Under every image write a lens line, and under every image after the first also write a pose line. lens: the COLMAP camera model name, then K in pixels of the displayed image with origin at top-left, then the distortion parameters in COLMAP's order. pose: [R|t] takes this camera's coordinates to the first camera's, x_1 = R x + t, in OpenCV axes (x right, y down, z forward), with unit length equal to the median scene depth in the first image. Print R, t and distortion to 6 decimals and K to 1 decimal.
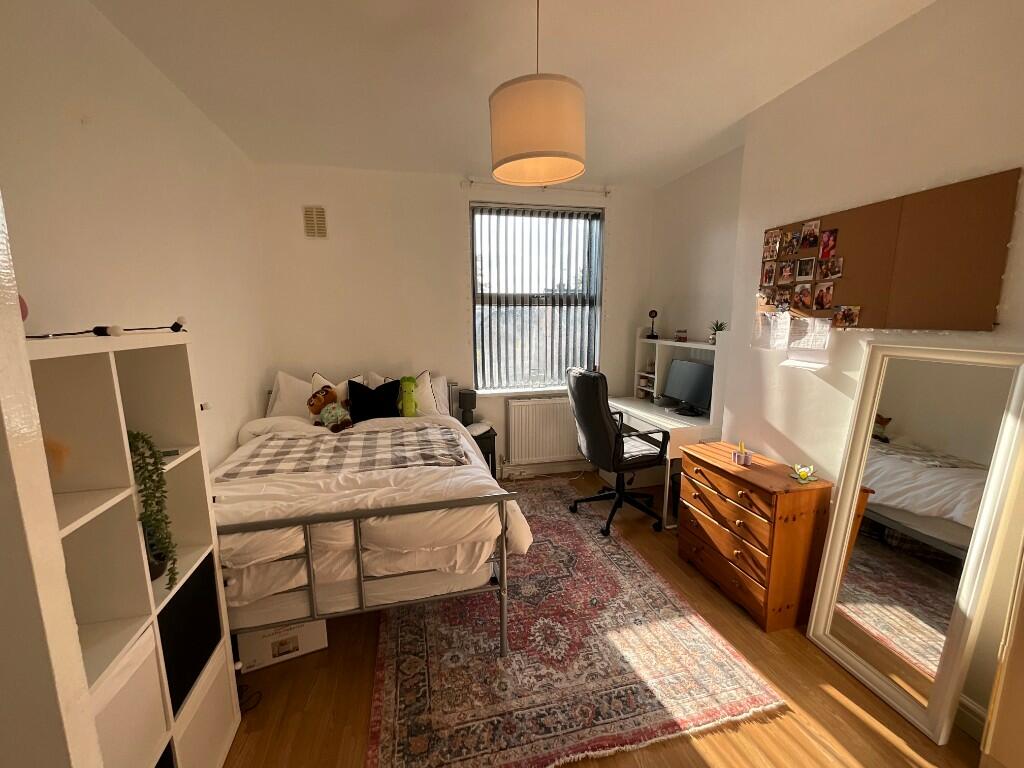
lens RADIAL K [[414.2, 0, 511.8], [0, 414.2, 383.8], [0, 0, 1]] dist [-0.003159, 0.002962]
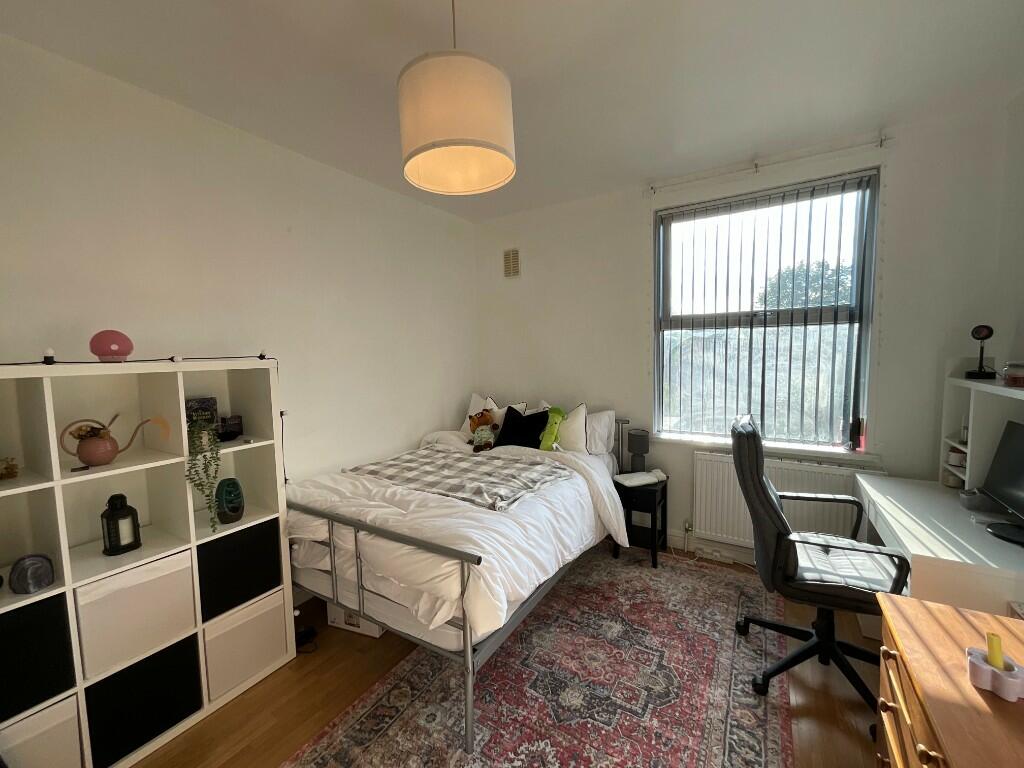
lens RADIAL K [[414.2, 0, 511.3], [0, 414.2, 384.4], [0, 0, 1]] dist [-0.003159, 0.002962]
pose [[0.702453, 0.049487, -0.710008, 0.472735], [-0.097388, 0.994880, -0.027010, -0.046756], [0.705036, 0.088119, 0.703676, 0.330486]]
